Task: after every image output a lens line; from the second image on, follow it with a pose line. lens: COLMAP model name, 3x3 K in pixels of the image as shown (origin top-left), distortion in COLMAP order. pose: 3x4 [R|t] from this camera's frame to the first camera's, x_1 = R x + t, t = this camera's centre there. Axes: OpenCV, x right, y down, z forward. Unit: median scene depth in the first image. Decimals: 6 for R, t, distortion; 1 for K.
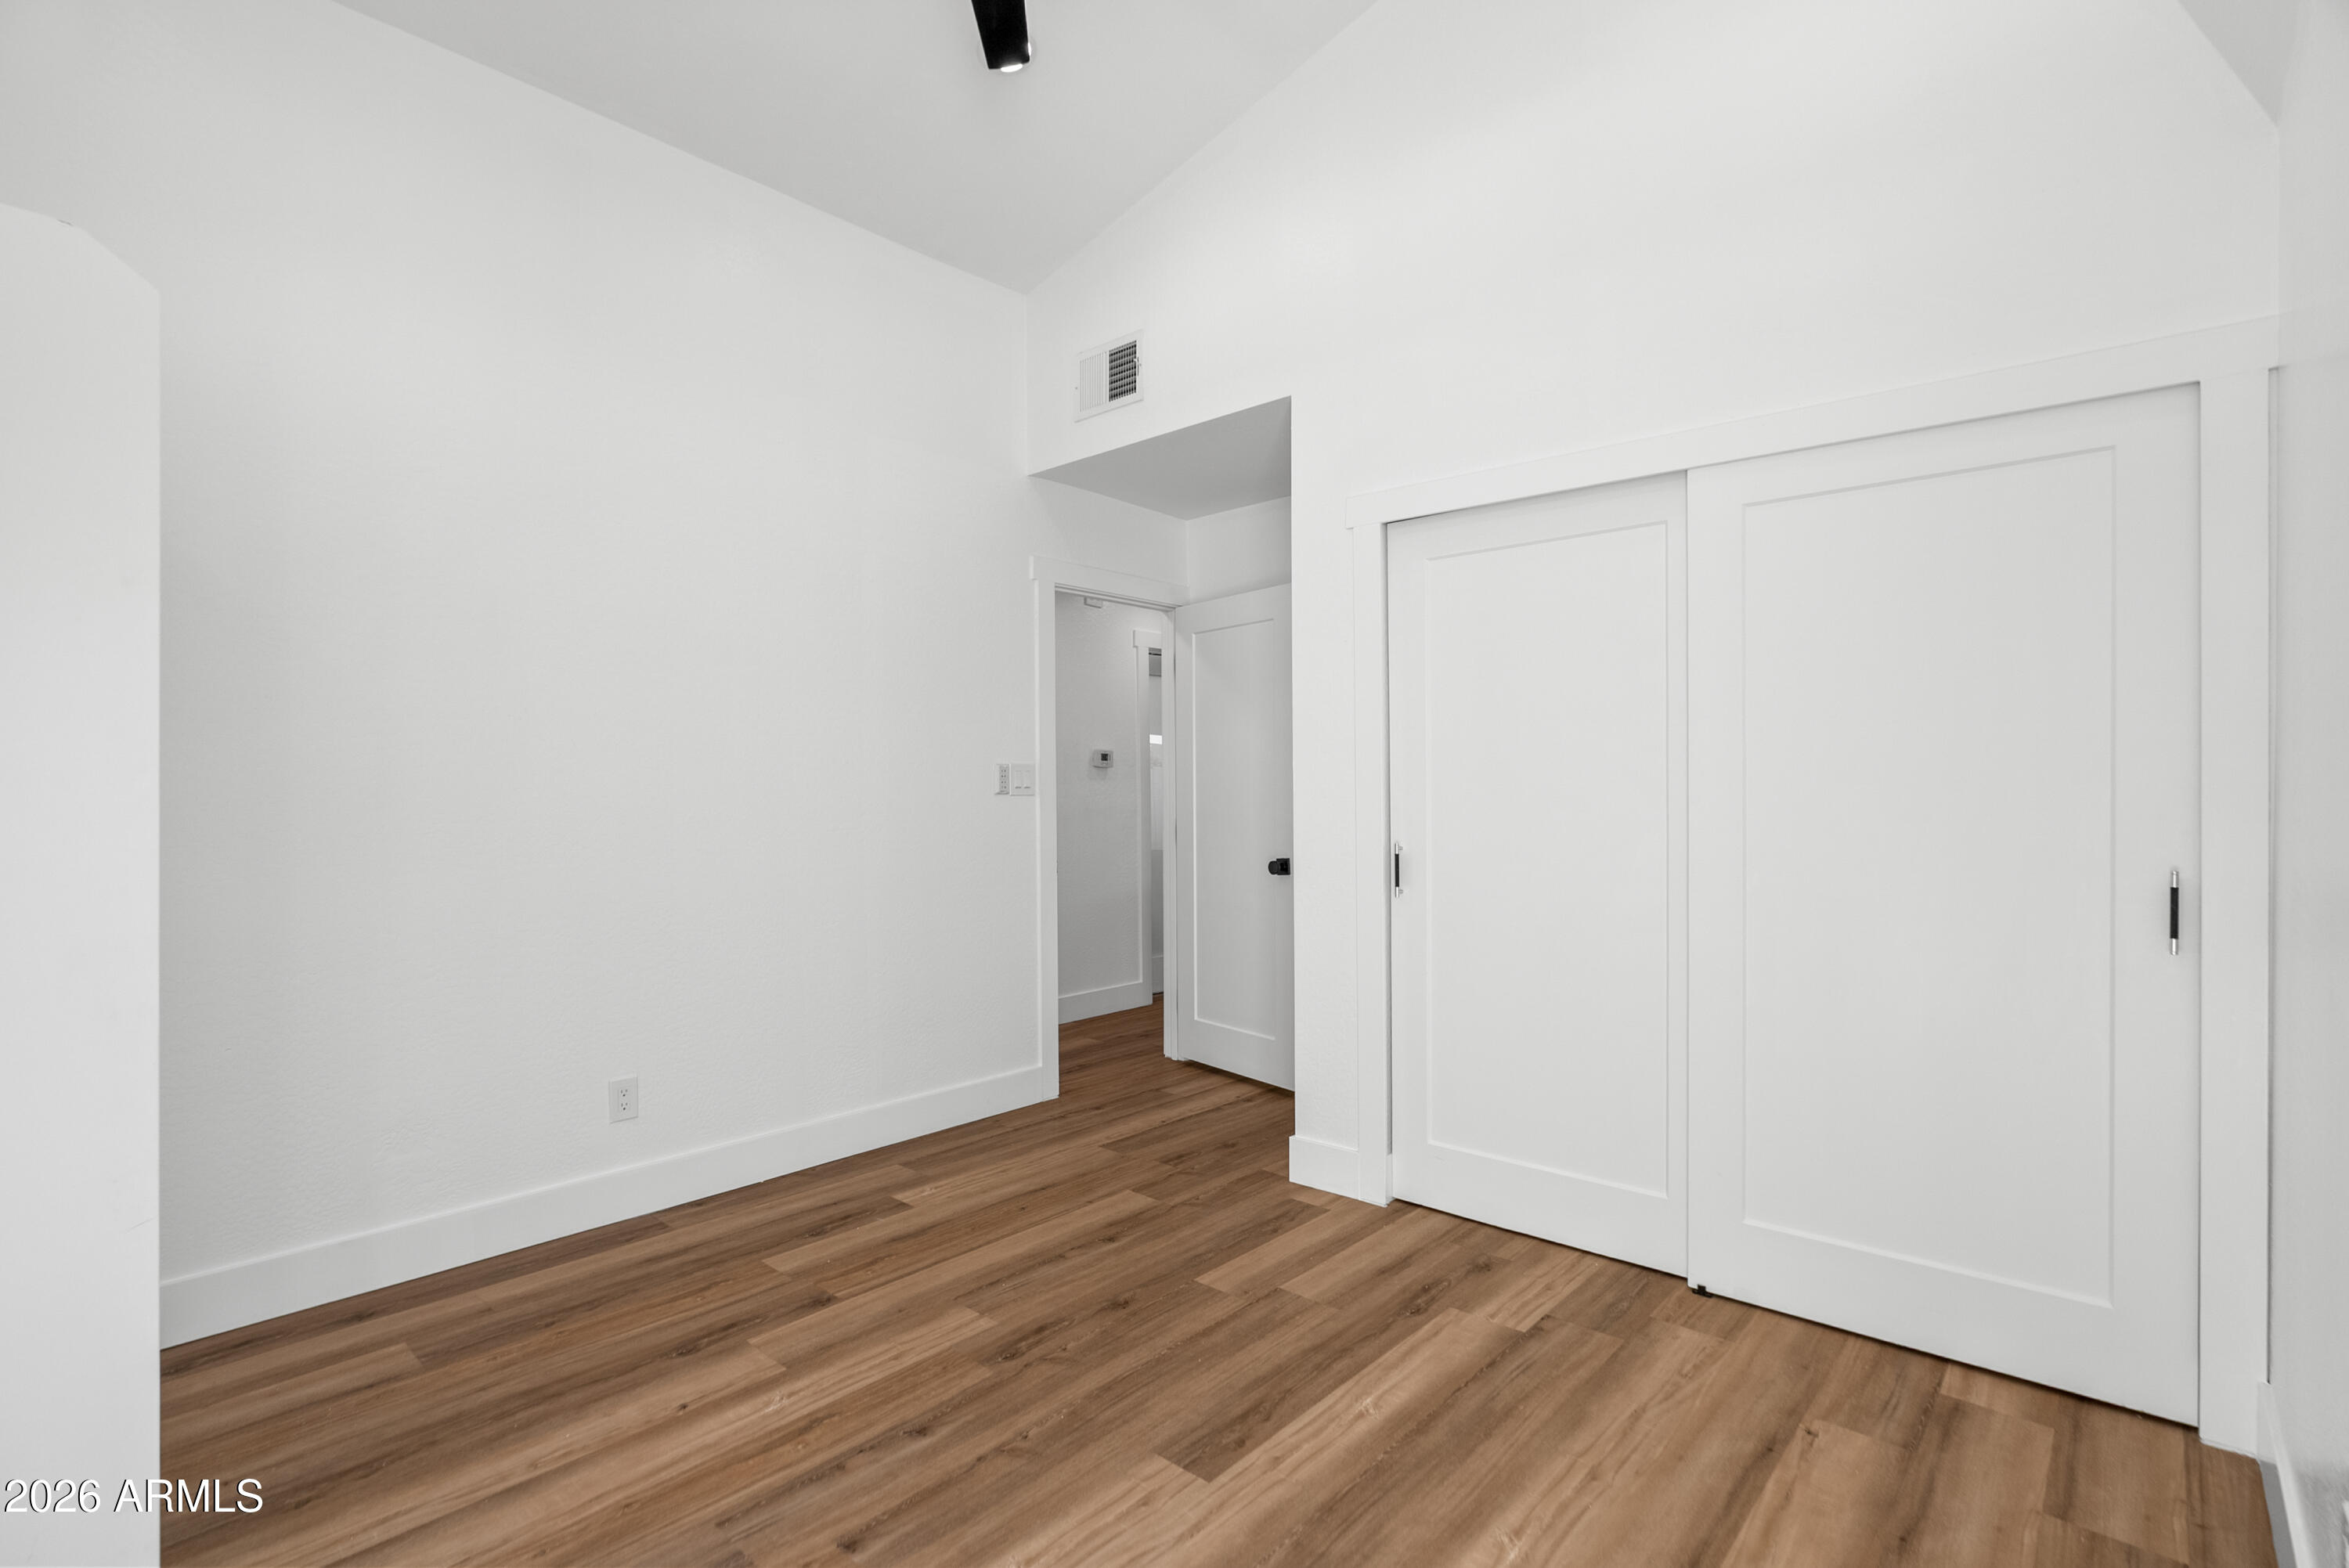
lens RADIAL K [[1112.7, 0, 1182.3], [0, 1112.7, 789.8], [0, 0, 1]] dist [0.000409, 0.001227]
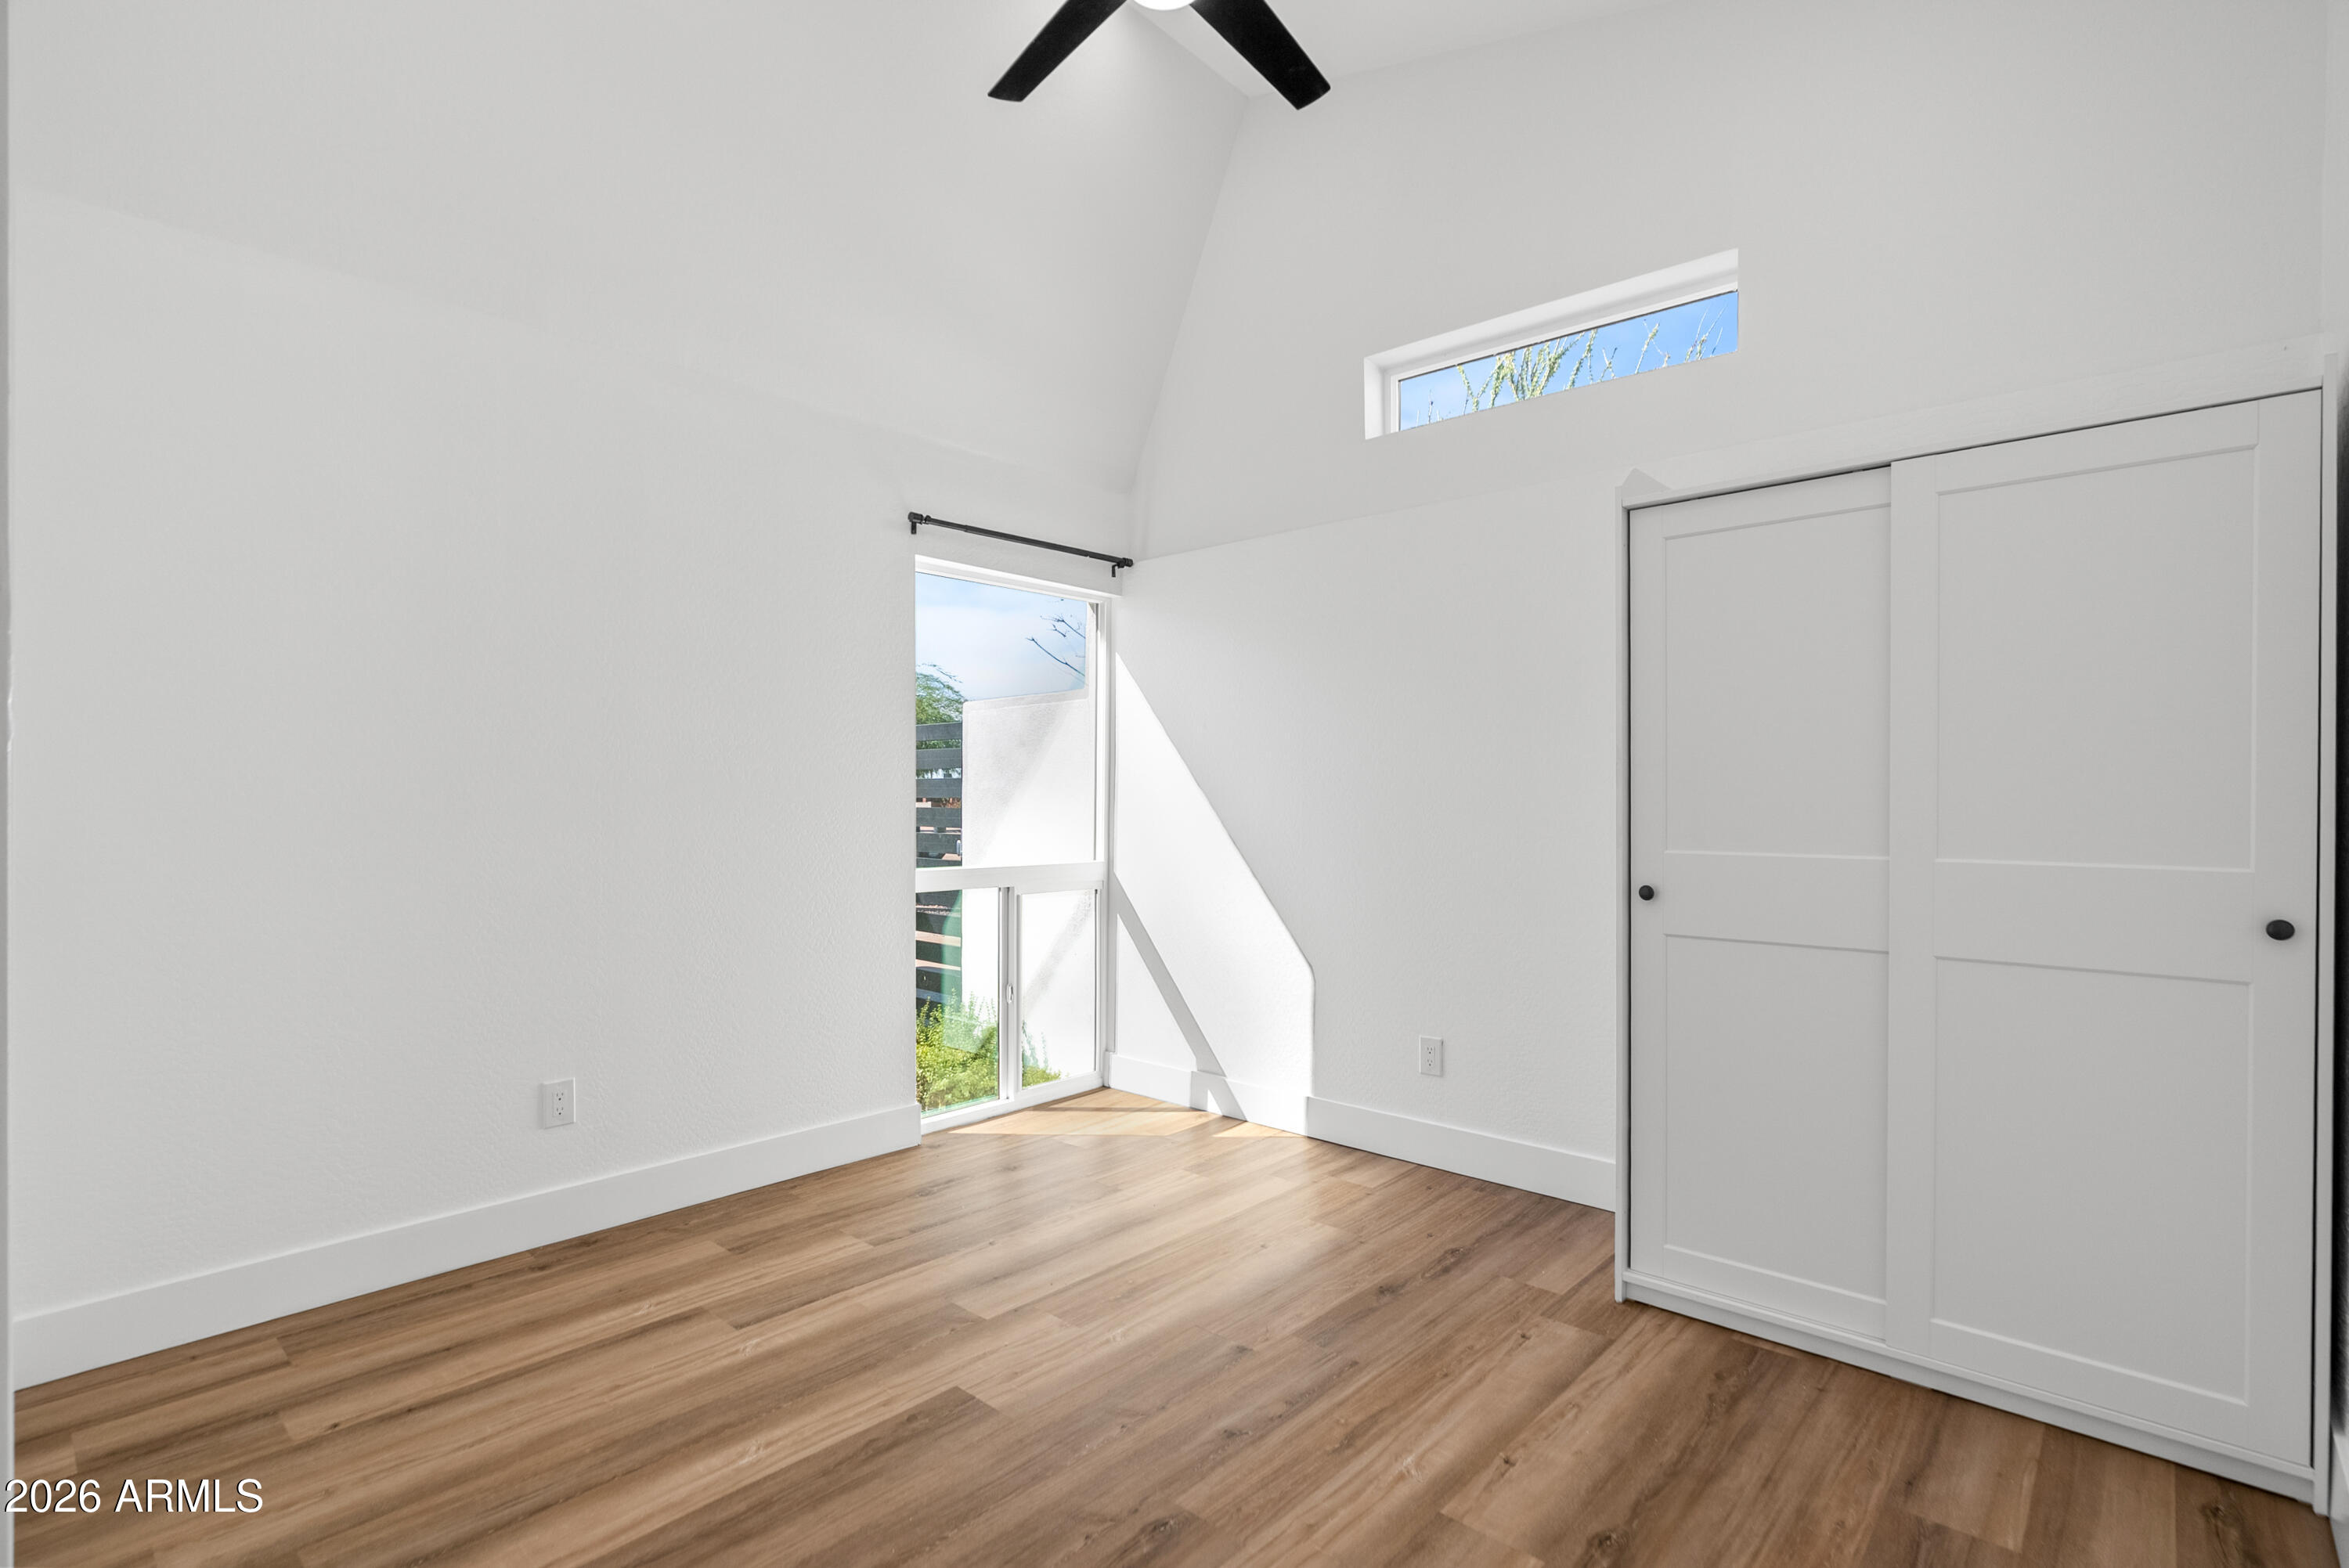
lens RADIAL K [[1112.7, 0, 1182.3], [0, 1112.7, 789.8], [0, 0, 1]] dist [0.000409, 0.001227]
pose [[-0.999999, 0.000927, 0.000527, -0.190118], [0.000921, 0.999946, -0.010389, 0.019783], [-0.000537, -0.010388, -0.999946, 1.954751]]
